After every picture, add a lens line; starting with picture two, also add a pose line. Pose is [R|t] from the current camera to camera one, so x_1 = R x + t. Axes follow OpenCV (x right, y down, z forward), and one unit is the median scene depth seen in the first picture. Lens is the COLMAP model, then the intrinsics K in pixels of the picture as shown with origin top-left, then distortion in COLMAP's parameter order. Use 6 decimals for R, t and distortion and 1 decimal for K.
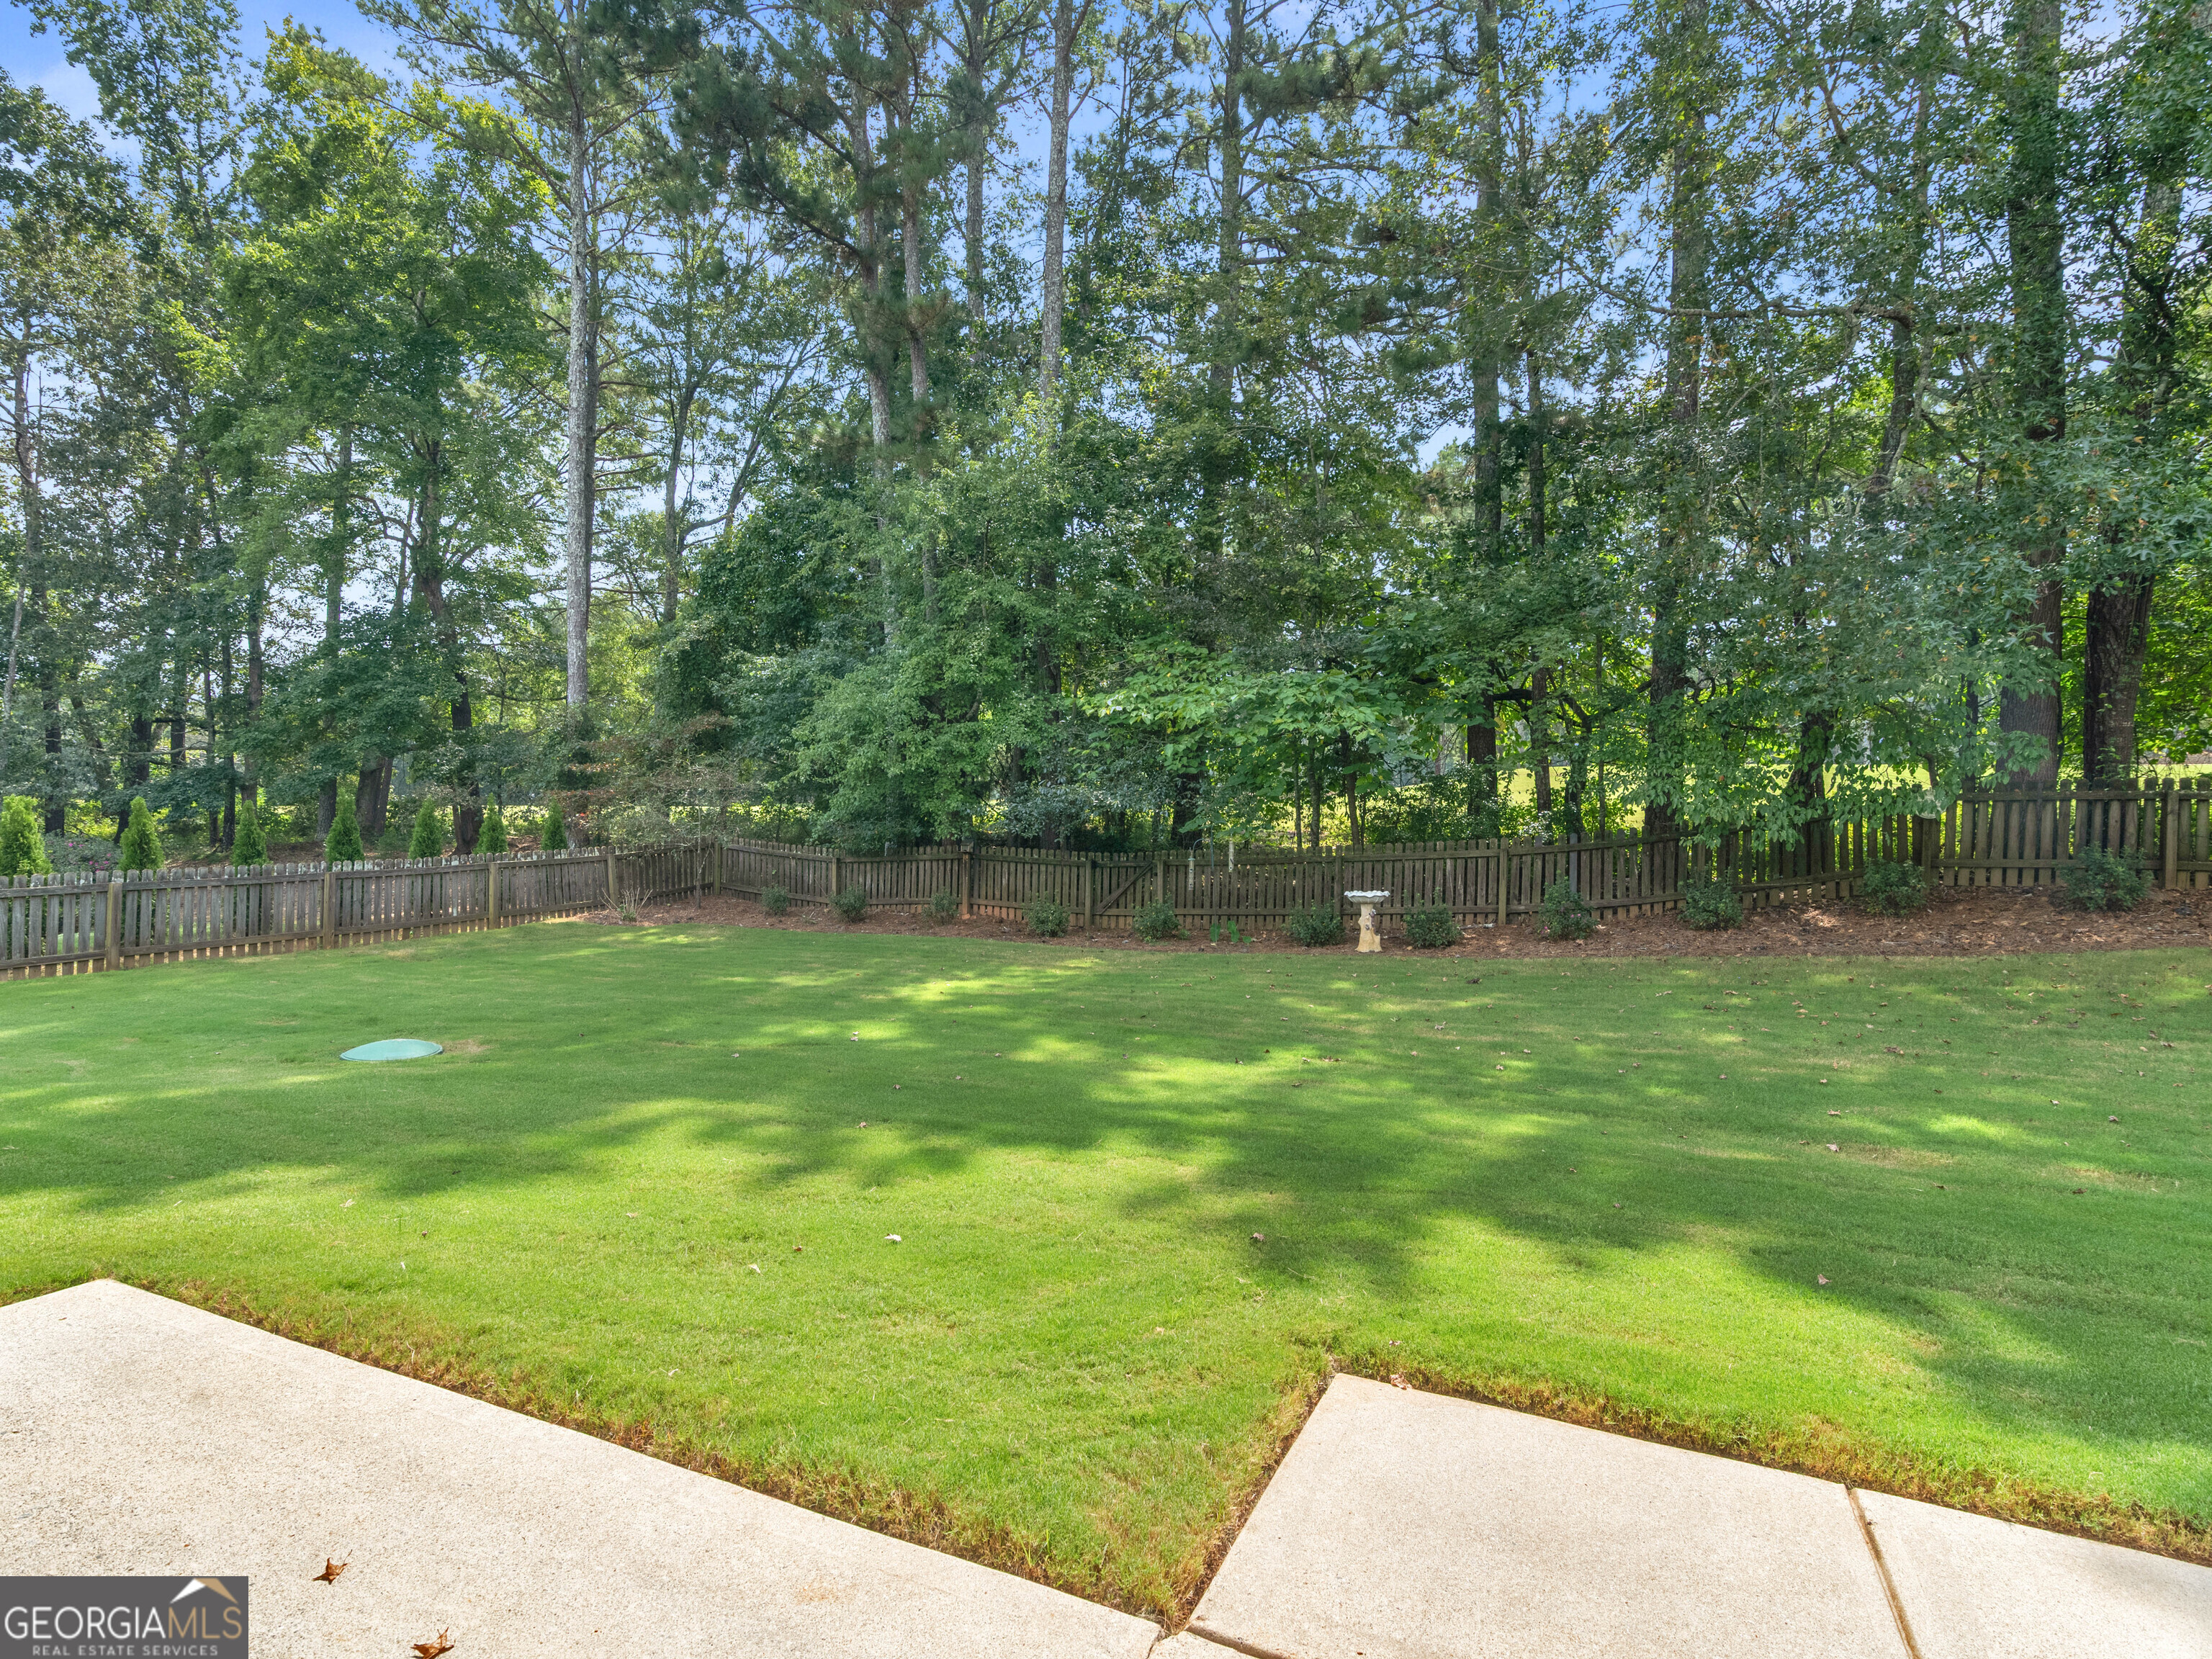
lens RADIAL K [[1186.0, 0, 1117.3], [0, 1186.0, 841.5], [0, 0, 1]] dist [0.006210, 0.000063]
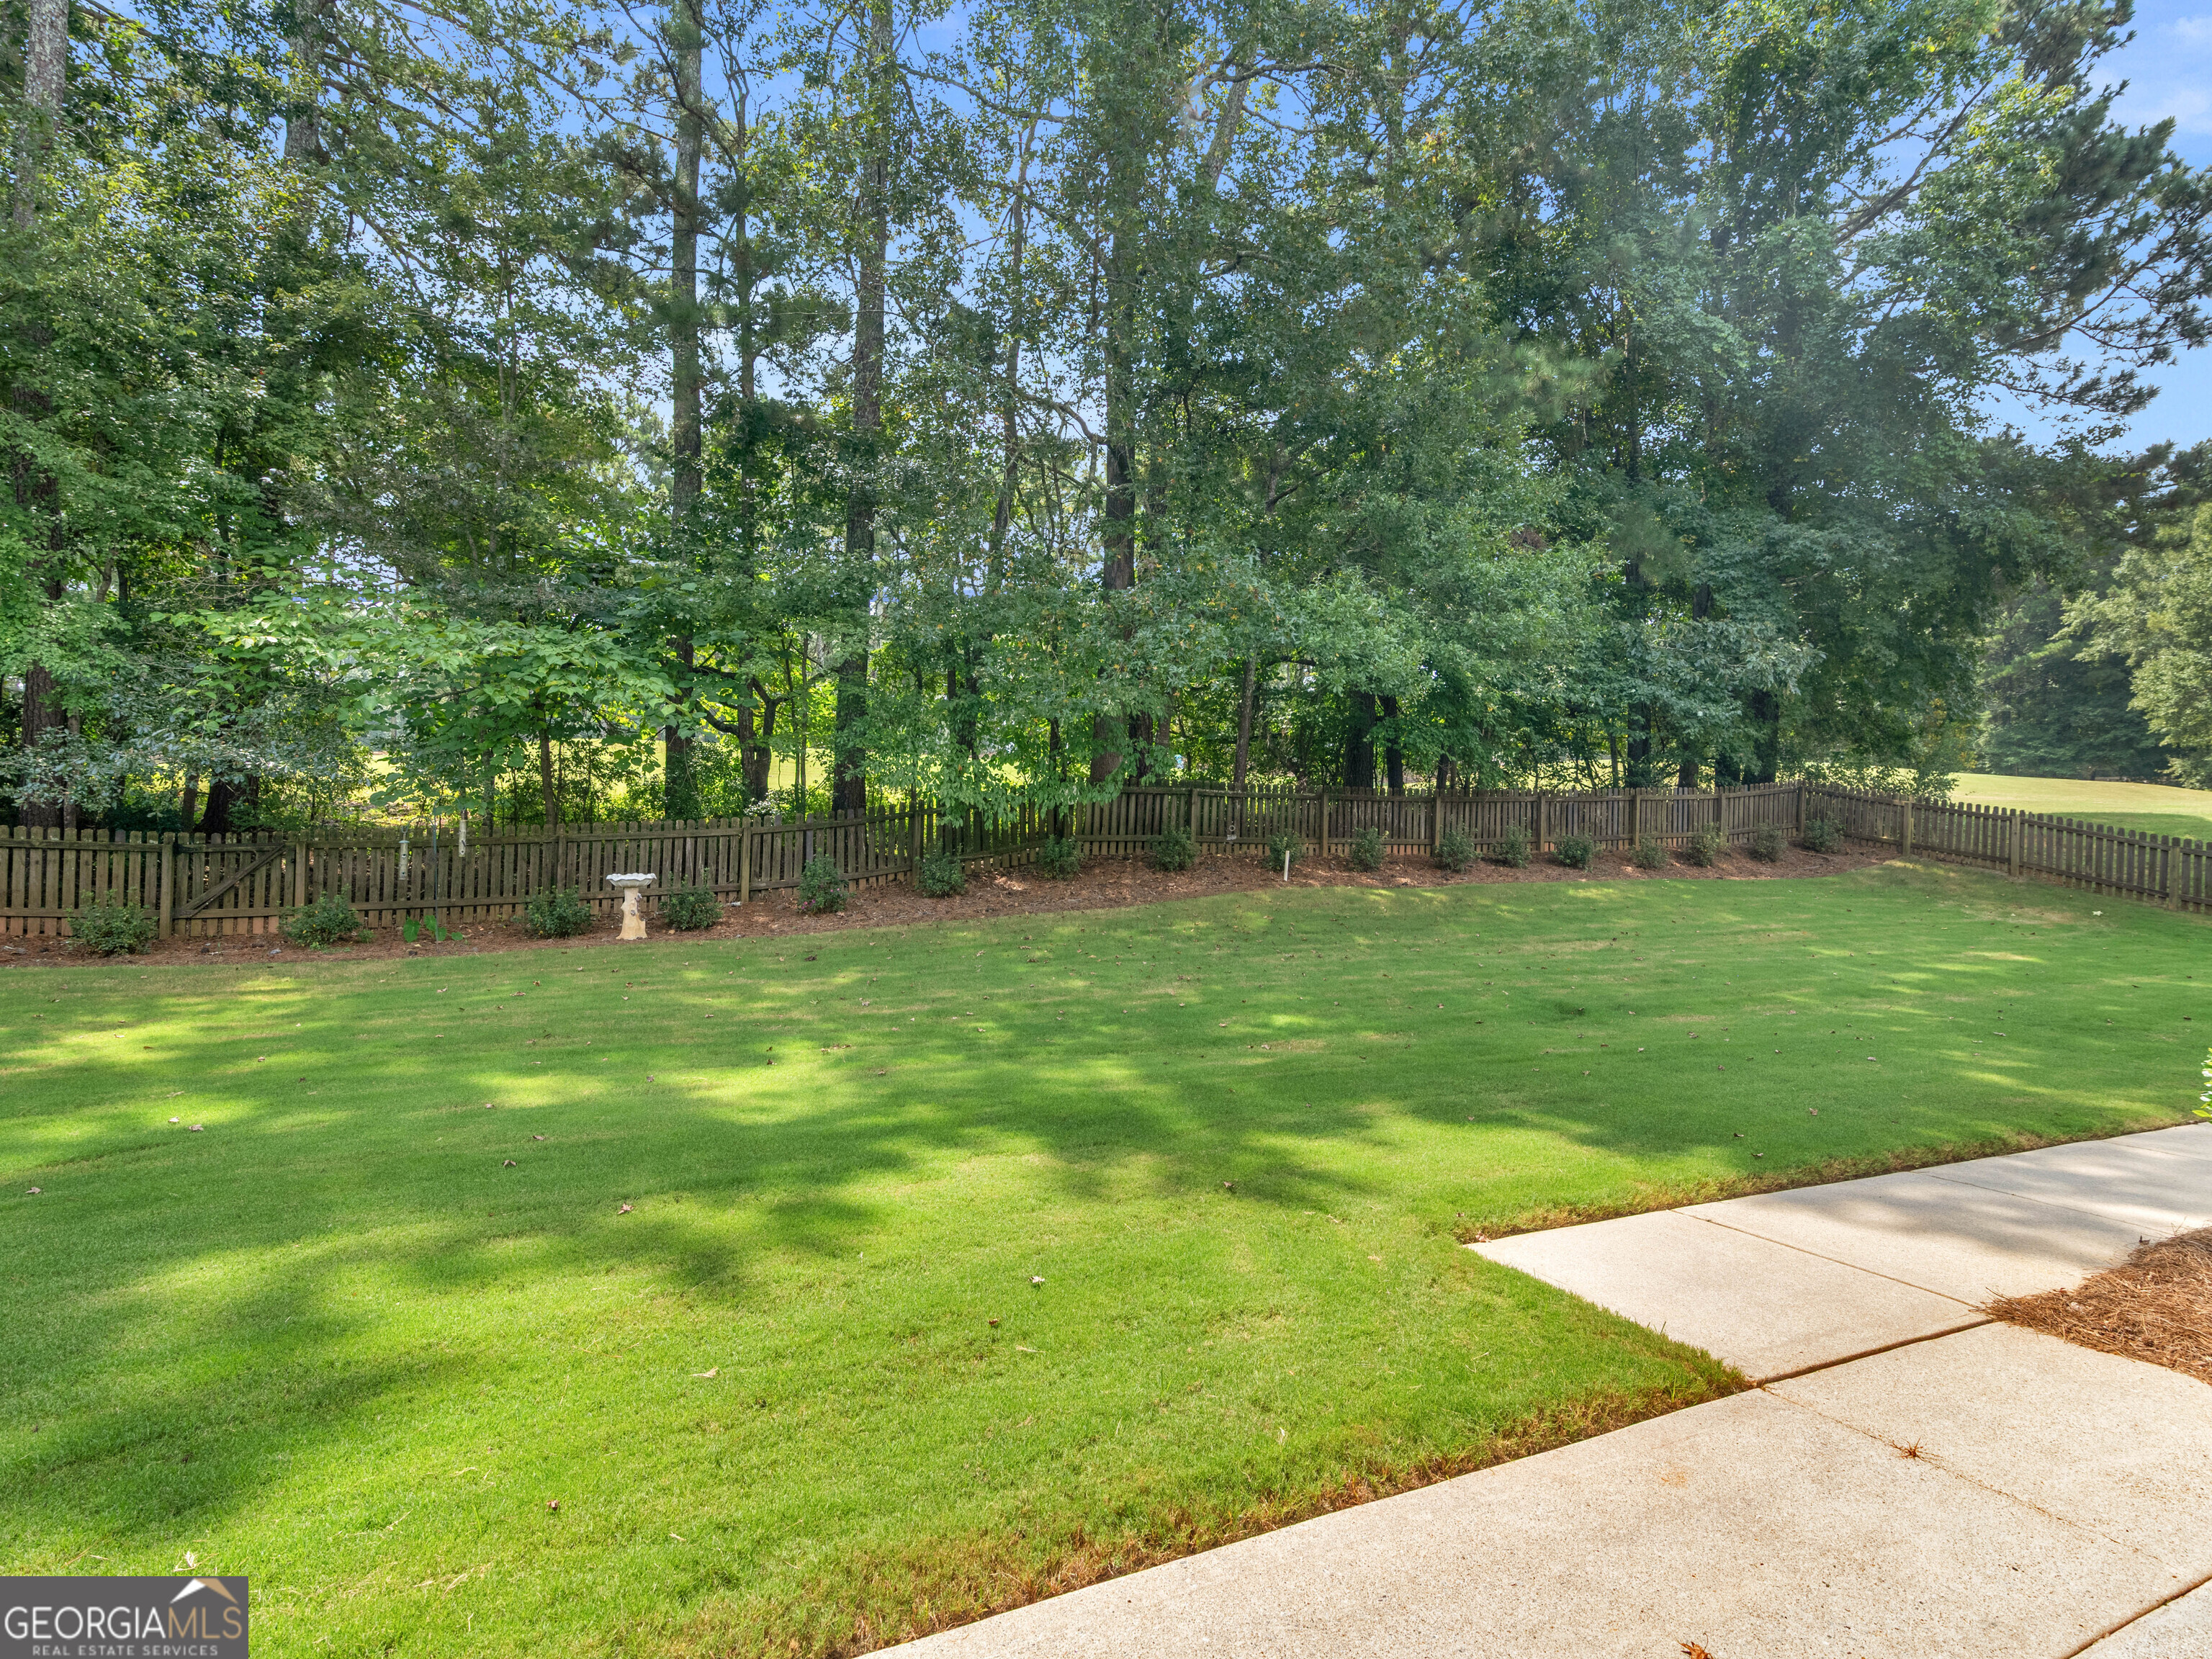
lens RADIAL K [[1186.0, 0, 1118.6], [0, 1186.0, 821.7], [0, 0, 1]] dist [0.006210, 0.000063]
pose [[0.609022, 0.001546, 0.793152, -0.651589], [-0.008894, 0.999949, 0.004880, -0.014580], [-0.793103, -0.010026, 0.609004, 0.304326]]
